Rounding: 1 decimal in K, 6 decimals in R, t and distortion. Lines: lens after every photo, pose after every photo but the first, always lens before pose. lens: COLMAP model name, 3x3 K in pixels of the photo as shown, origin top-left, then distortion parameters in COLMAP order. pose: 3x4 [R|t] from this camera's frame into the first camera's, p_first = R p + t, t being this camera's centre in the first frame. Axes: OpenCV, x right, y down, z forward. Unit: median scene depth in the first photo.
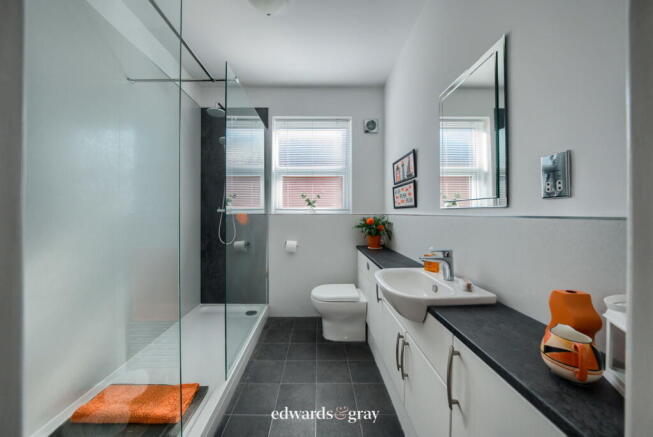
lens RADIAL K [[227.3, 0, 321.5], [0, 227.3, 215.0], [0, 0, 1]] dist [-0.013698, 0.002130]
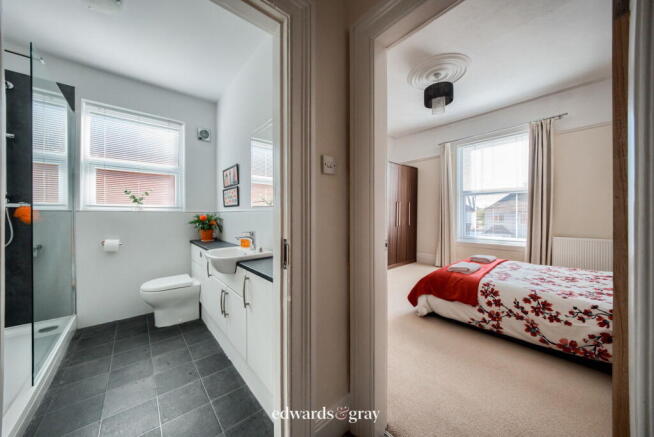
lens RADIAL K [[227.6, 0, 318.1], [0, 227.6, 215.7], [0, 0, 1]] dist [-0.013698, 0.002130]
pose [[0.785479, -0.001834, 0.618886, -0.044258], [0.002537, 0.999997, -0.000256, 0.020255], [-0.618884, 0.001771, 0.785481, -0.289668]]
